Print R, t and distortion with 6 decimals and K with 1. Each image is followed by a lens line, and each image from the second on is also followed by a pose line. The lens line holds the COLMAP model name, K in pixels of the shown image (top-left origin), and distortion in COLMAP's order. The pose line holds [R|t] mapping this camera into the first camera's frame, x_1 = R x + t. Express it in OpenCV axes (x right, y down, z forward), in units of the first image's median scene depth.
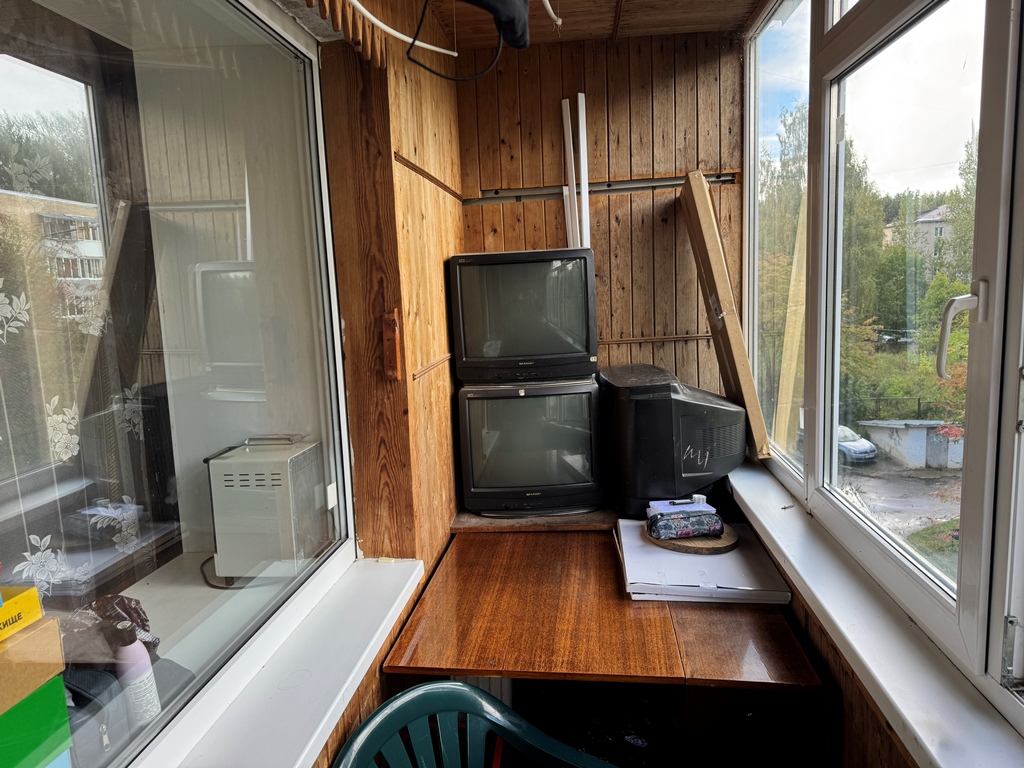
lens RADIAL K [[720.7, 0, 512.0], [0, 720.7, 384.0], [0, 0, 1]] dist [0.025829, -0.039529]
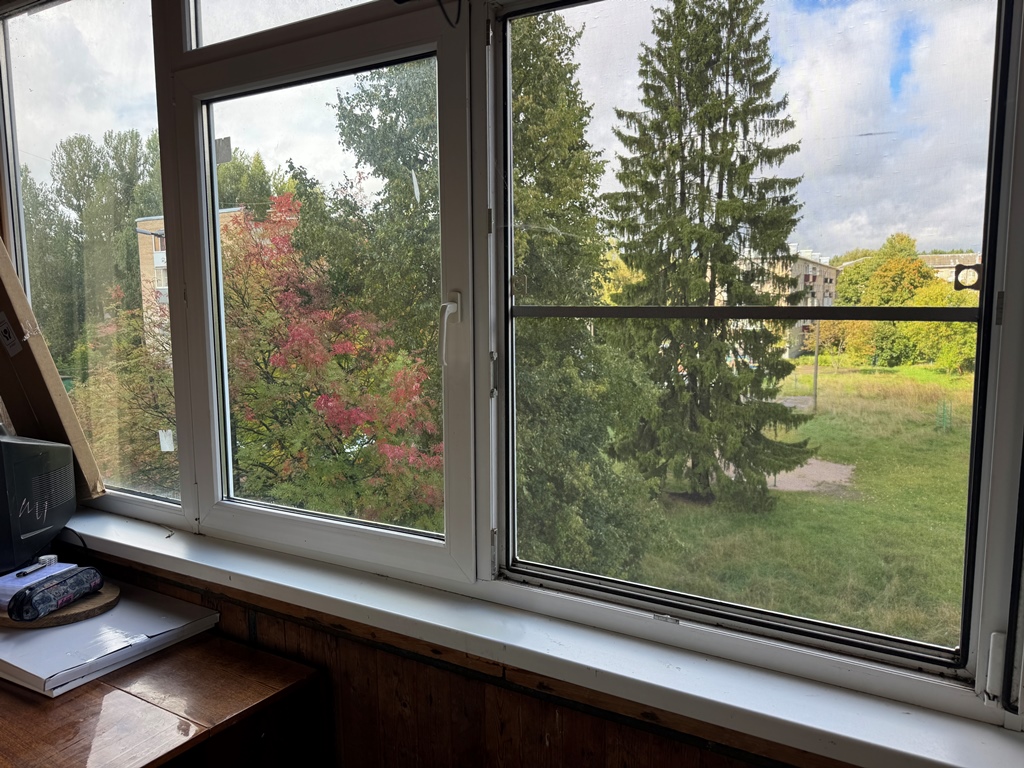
lens RADIAL K [[720.7, 0, 512.0], [0, 720.7, 384.0], [0, 0, 1]] dist [0.025829, -0.039529]
pose [[0.402202, -0.068607, 0.912977, -0.282922], [0.118034, 0.992752, 0.022603, 0.005059], [-0.907911, 0.098671, 0.407385, 0.183521]]
